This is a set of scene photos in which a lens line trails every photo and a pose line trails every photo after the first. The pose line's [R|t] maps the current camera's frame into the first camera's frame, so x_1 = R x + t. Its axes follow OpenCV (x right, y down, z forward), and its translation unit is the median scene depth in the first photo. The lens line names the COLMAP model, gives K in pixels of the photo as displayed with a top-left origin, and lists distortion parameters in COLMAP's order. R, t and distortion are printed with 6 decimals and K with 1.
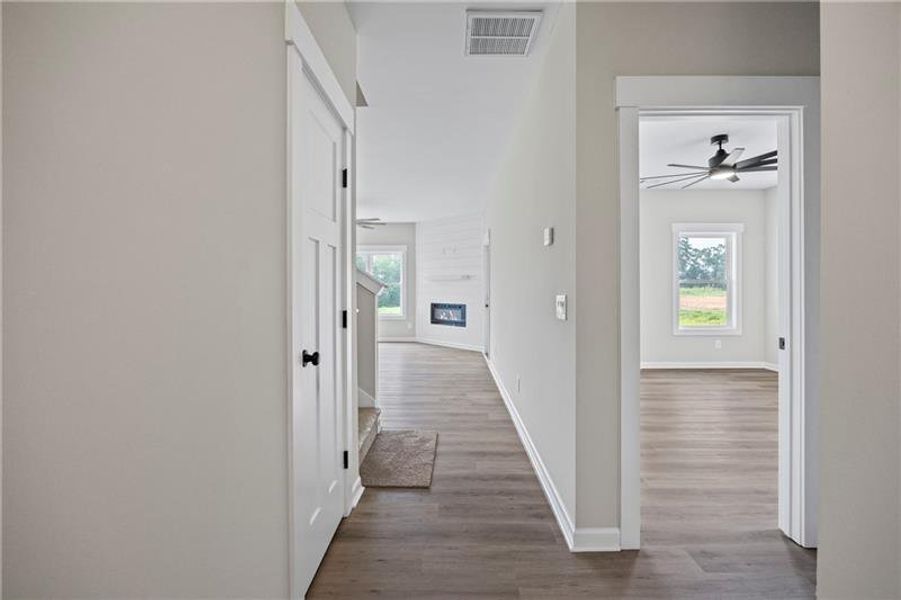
lens RADIAL K [[400.6, 0, 451.0], [0, 400.6, 289.9], [0, 0, 1]] dist [-0.000973, -0.000044]
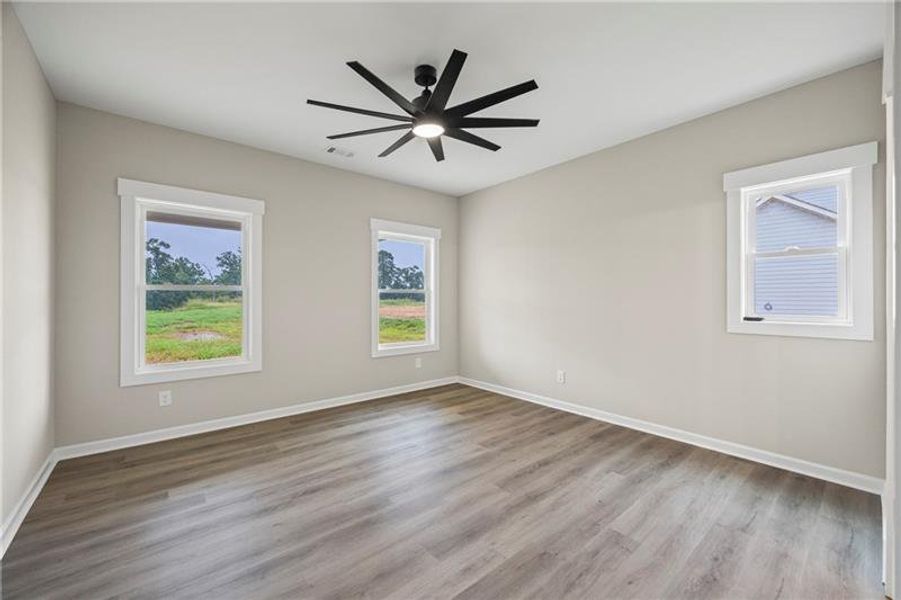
lens RADIAL K [[360.1, 0, 453.9], [0, 360.1, 299.3], [0, 0, 1]] dist [-0.001153, -0.000015]
pose [[0.763664, 0.003260, 0.645606, 0.160424], [-0.000513, 0.999990, -0.004442, -0.000493], [-0.645614, 0.003061, 0.763658, 0.256066]]
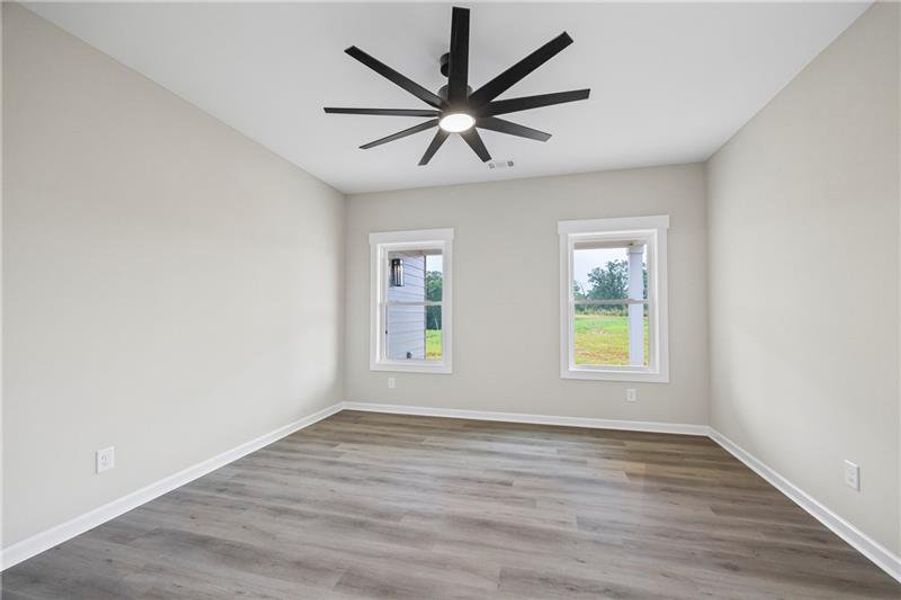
lens RADIAL K [[365.8, 0, 450.5], [0, 365.8, 300.0], [0, 0, 1]] dist [-0.002243, -0.000045]
pose [[0.967201, -0.006302, -0.253936, 0.399151], [-0.002658, 0.999386, -0.034926, -0.001347], [0.254000, 0.034455, 0.966590, 0.238372]]
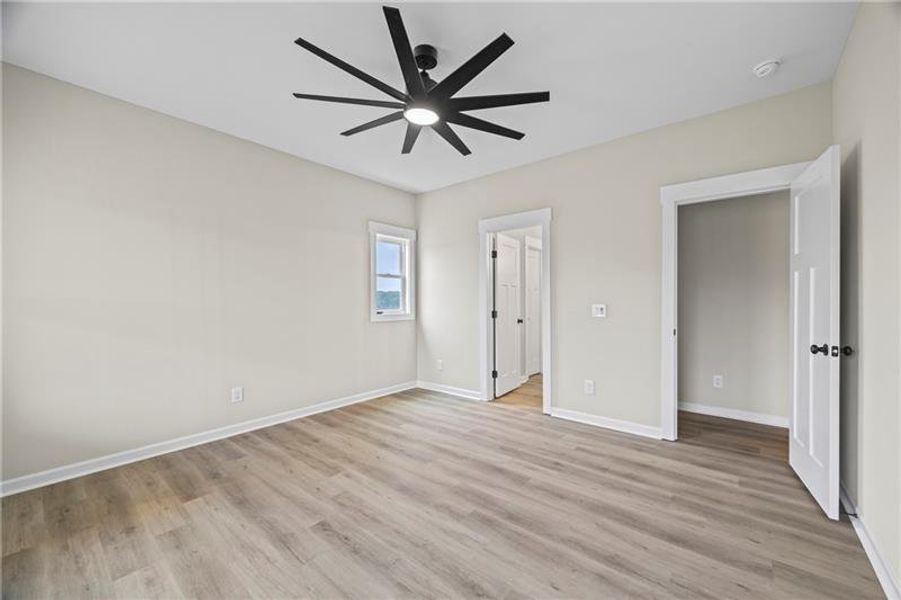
lens RADIAL K [[350.9, 0, 447.5], [0, 350.9, 306.2], [0, 0, 1]] dist [-0.000794, -0.000059]
pose [[-0.762012, -0.003145, 0.647555, 0.150250], [0.007095, 0.999888, 0.013205, -0.001318], [-0.647524, 0.014657, -0.761904, 0.686204]]
